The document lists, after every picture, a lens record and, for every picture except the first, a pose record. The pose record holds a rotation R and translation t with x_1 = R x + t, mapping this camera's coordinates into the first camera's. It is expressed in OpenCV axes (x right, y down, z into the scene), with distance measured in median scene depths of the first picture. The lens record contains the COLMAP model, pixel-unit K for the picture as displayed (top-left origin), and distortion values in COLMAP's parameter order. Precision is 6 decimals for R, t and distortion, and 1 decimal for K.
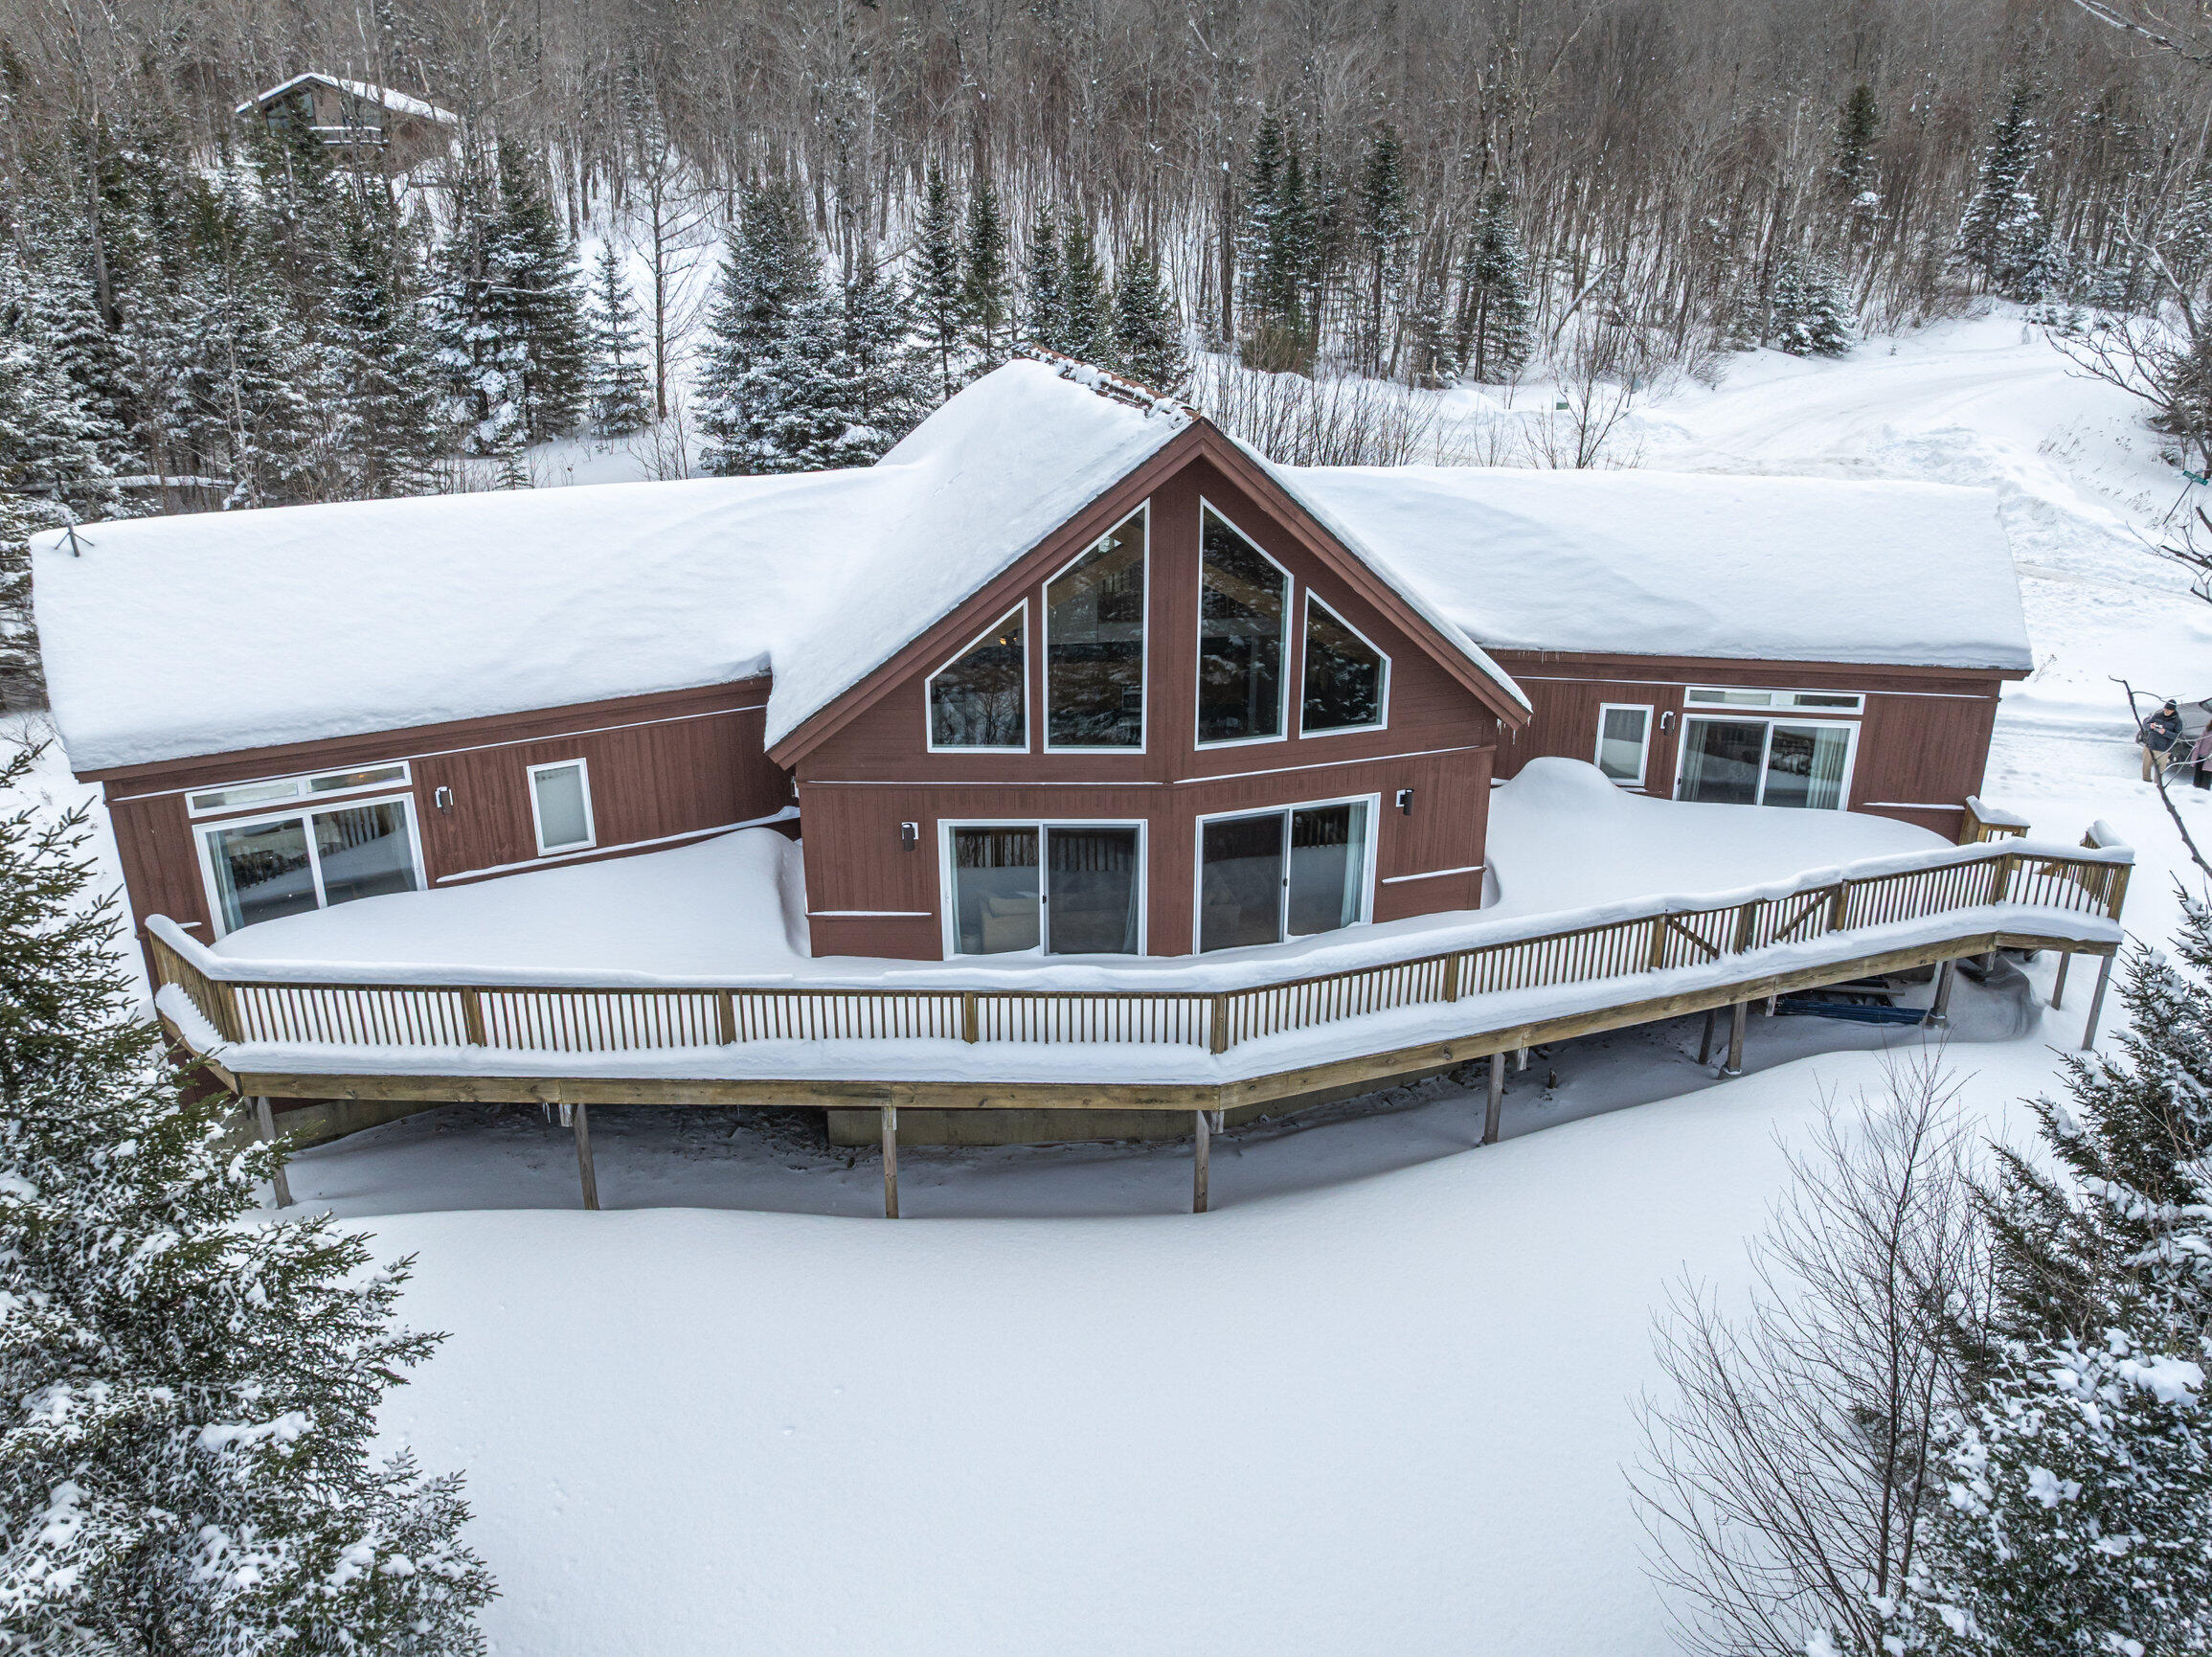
lens RADIAL K [[1561.9, 0, 1101.3], [0, 1561.9, 833.5], [0, 0, 1]] dist [-0.032843, 0.002989]
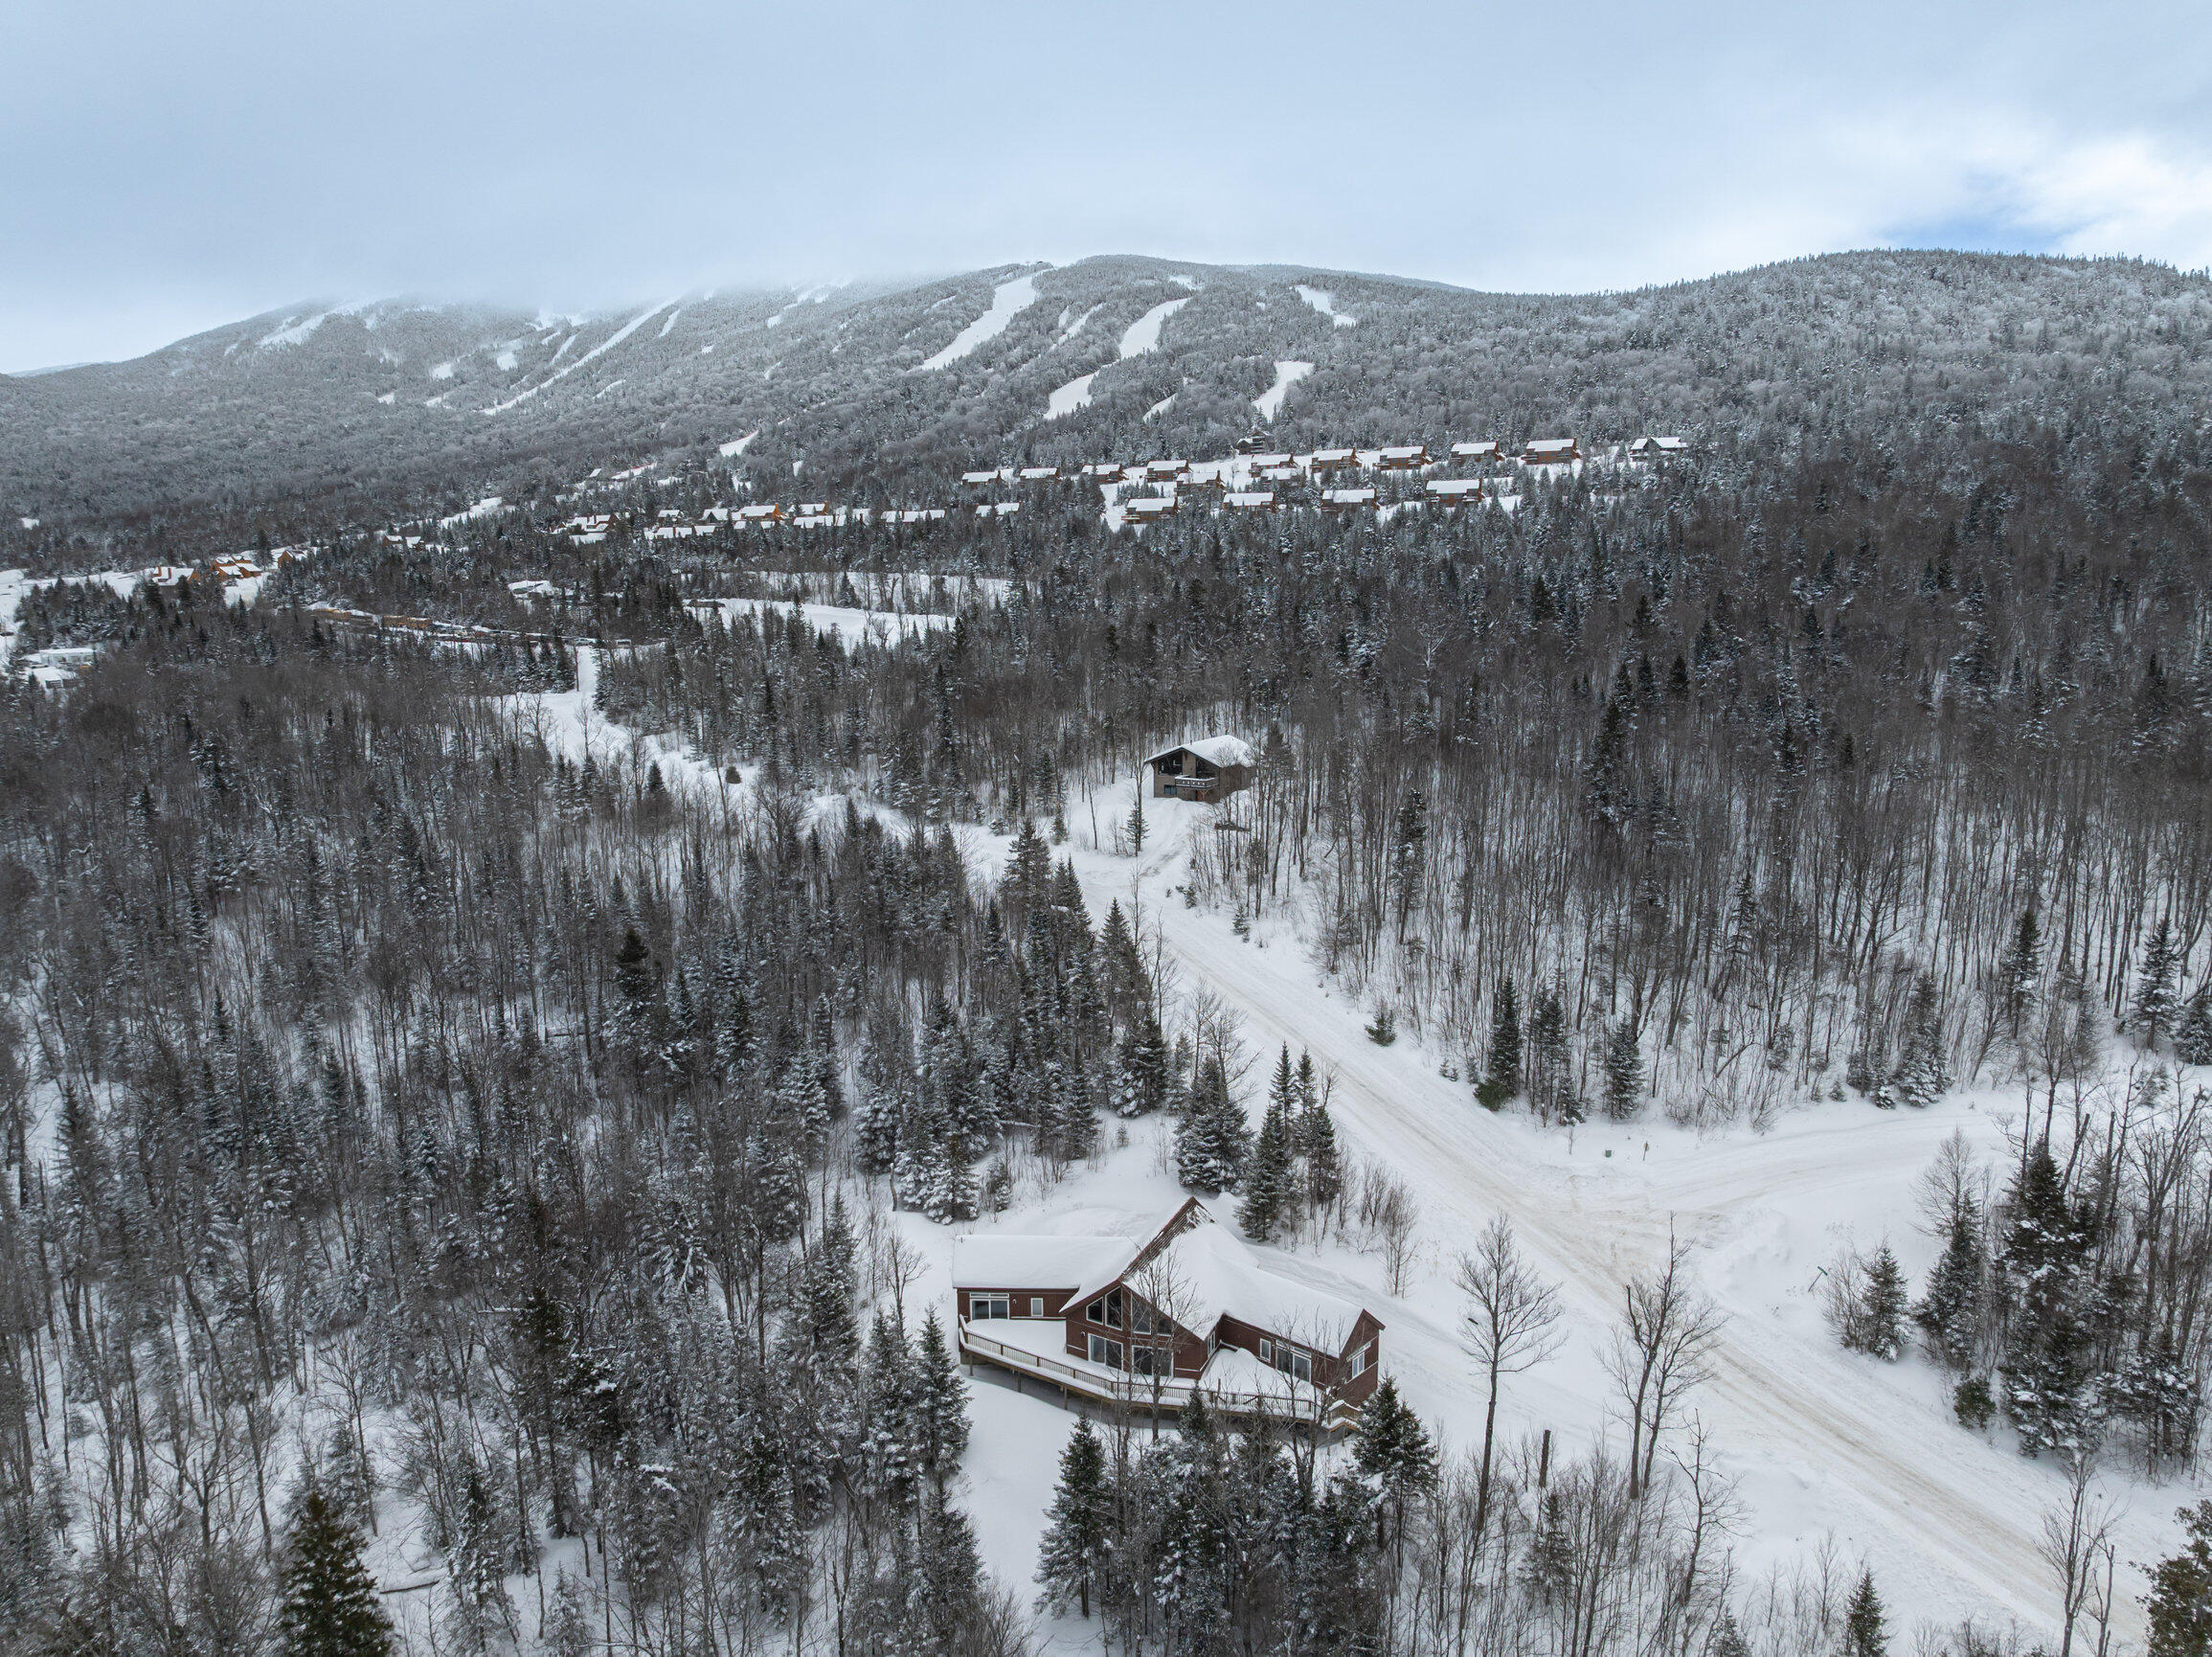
lens RADIAL K [[1561.9, 0, 1105.4], [0, 1561.9, 828.5], [0, 0, 1]] dist [-0.032843, 0.002989]
pose [[0.842978, 0.083462, -0.531434, 2.377340], [-0.180220, 0.974620, -0.132807, -0.900762], [0.506862, 0.207728, 0.836624, -3.385215]]
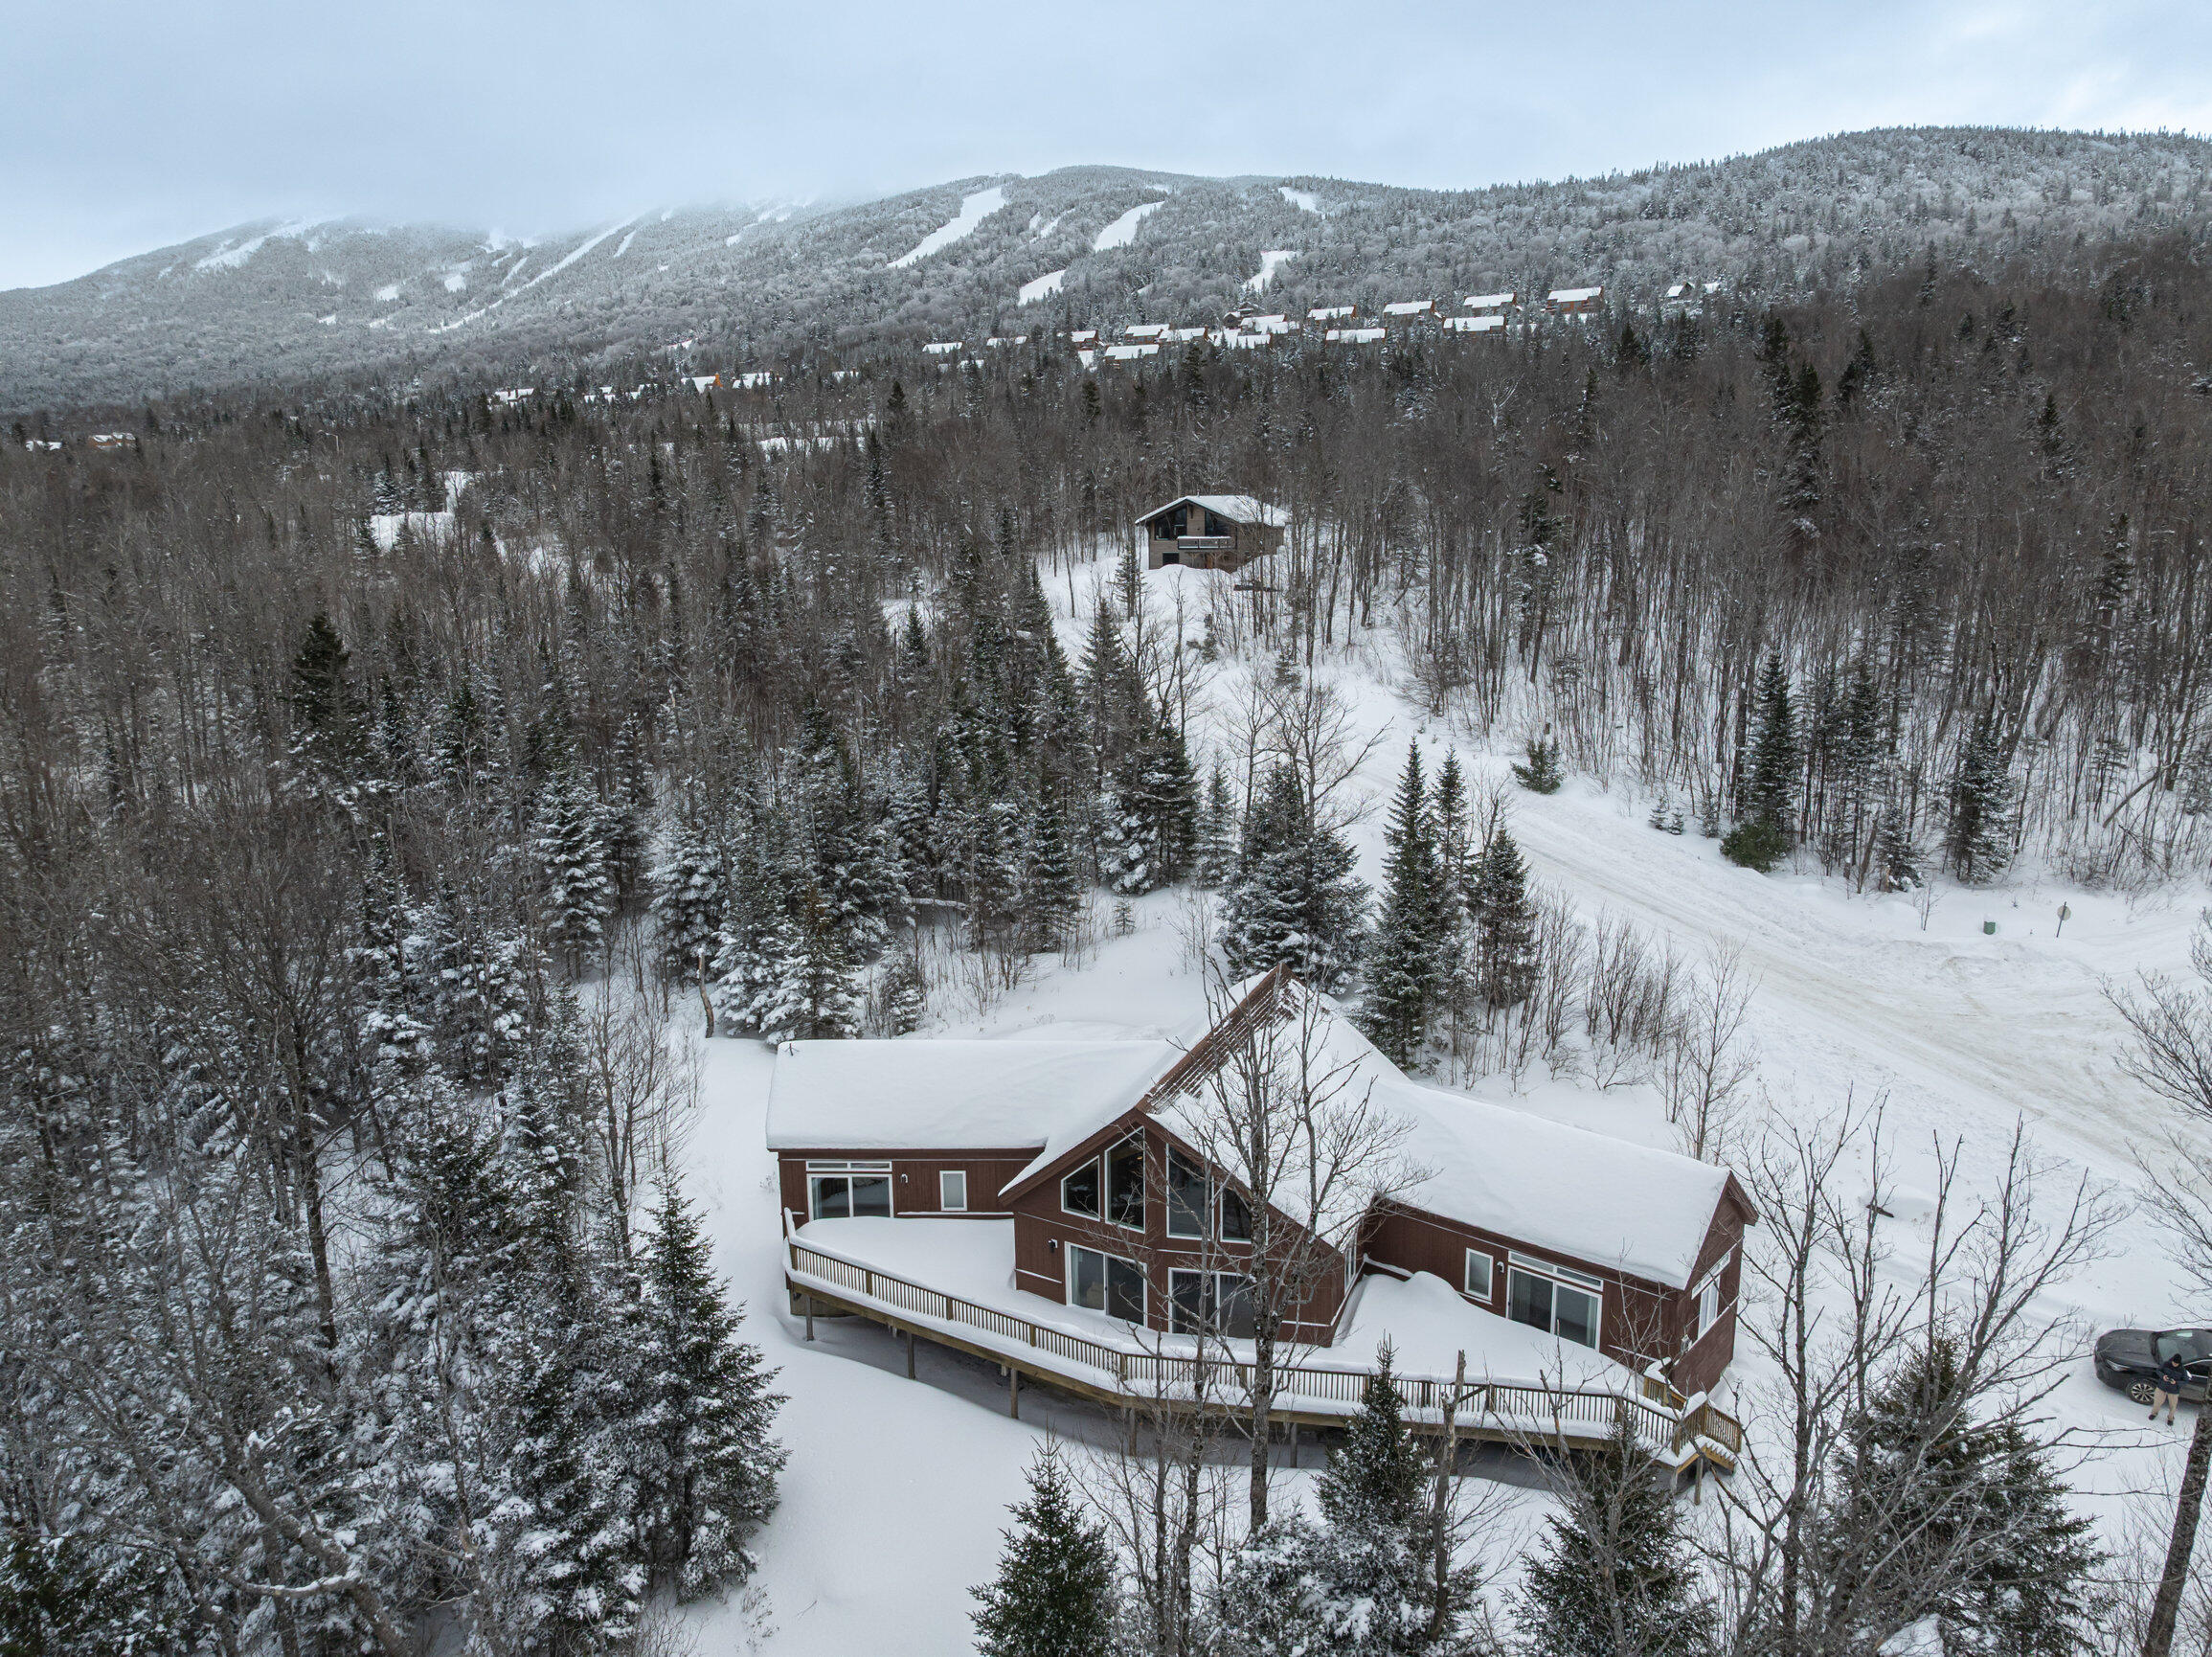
lens RADIAL K [[1561.9, 0, 1103.0], [0, 1561.9, 829.9], [0, 0, 1]] dist [-0.032843, 0.002989]
pose [[0.850723, 0.094433, -0.517061, 0.973885], [-0.172504, 0.979402, -0.104950, -0.338909], [0.496500, 0.178479, 0.849490, -0.905182]]
